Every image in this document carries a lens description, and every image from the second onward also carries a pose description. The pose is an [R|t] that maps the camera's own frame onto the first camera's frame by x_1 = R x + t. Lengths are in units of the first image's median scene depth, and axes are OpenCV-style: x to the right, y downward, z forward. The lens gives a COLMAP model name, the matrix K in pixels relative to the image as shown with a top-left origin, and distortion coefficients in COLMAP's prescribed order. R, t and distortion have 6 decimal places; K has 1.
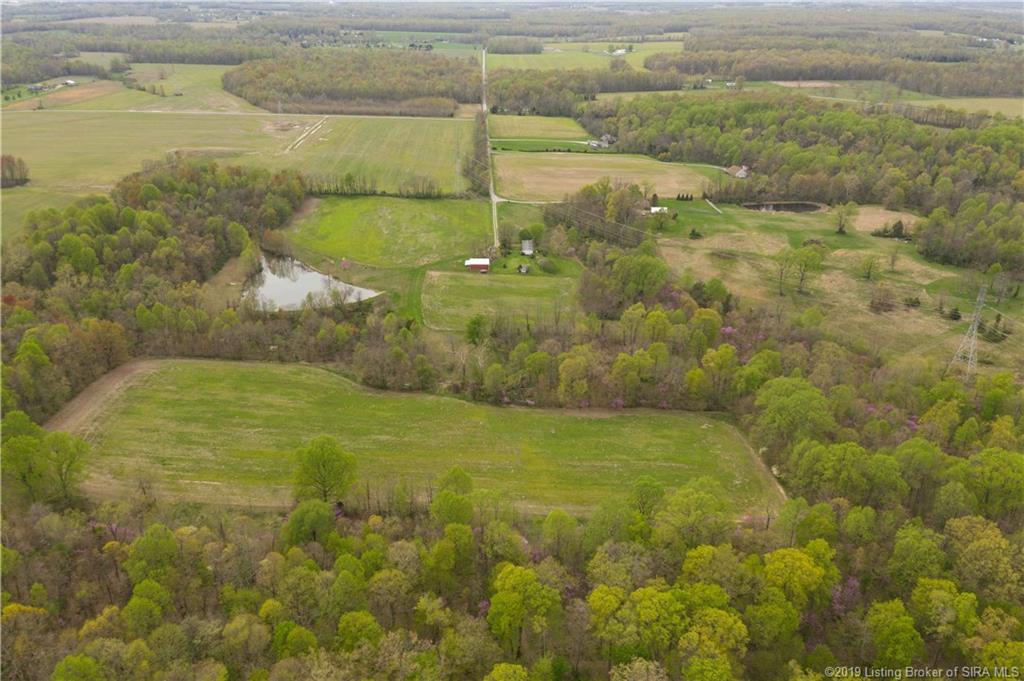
lens RADIAL K [[776.9, 0, 513.6], [0, 776.9, 351.0], [0, 0, 1]] dist [0.247680, -0.320610]
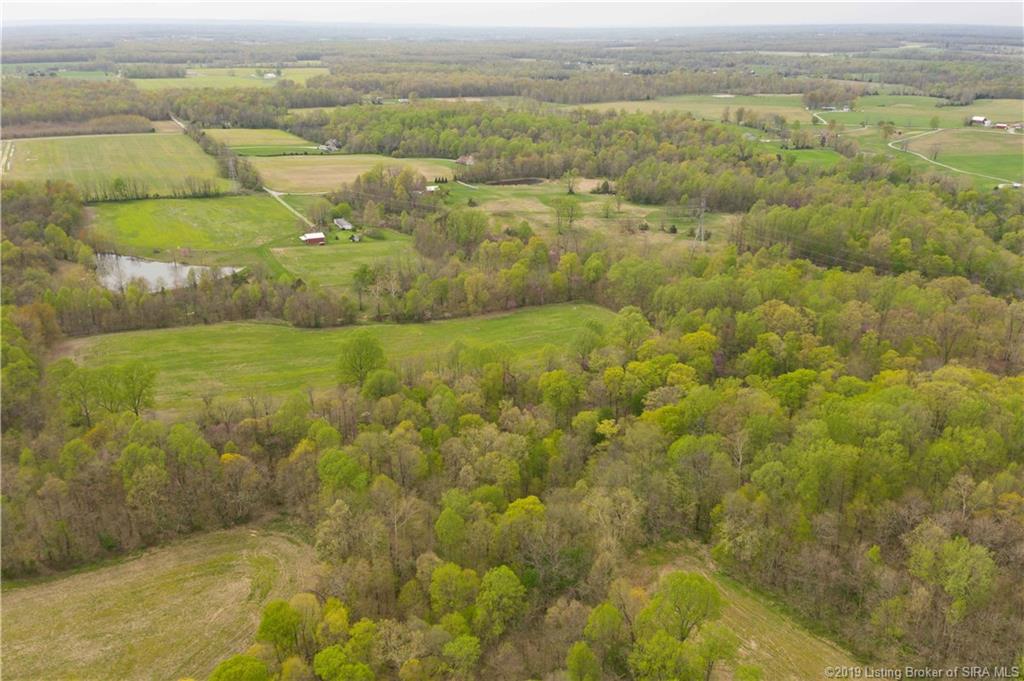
lens RADIAL K [[776.9, 0, 513.6], [0, 776.9, 351.0], [0, 0, 1]] dist [0.247680, -0.320610]
pose [[0.895786, -0.172592, 0.409610, -0.165493], [0.187549, 0.982248, 0.003720, 0.056162], [-0.402981, 0.073489, 0.912253, -0.075041]]
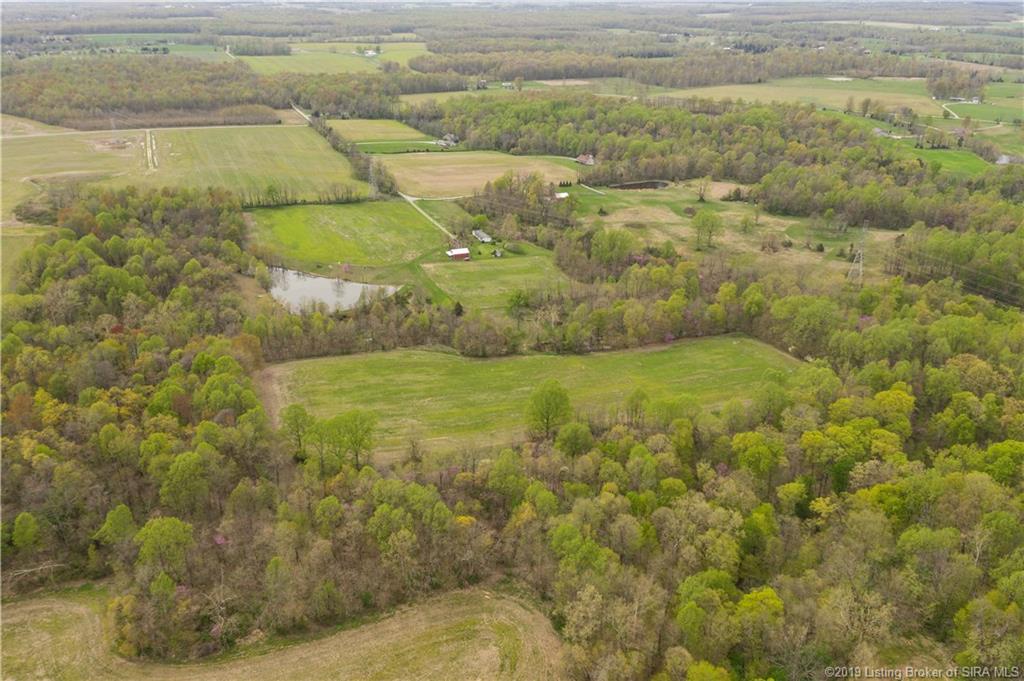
lens RADIAL K [[776.9, 0, 513.6], [0, 776.9, 351.0], [0, 0, 1]] dist [0.247680, -0.320610]
pose [[0.932299, -0.153028, 0.327721, -0.218396], [0.151577, 0.987986, 0.030131, 0.004184], [-0.328394, 0.021584, 0.944294, -0.061363]]
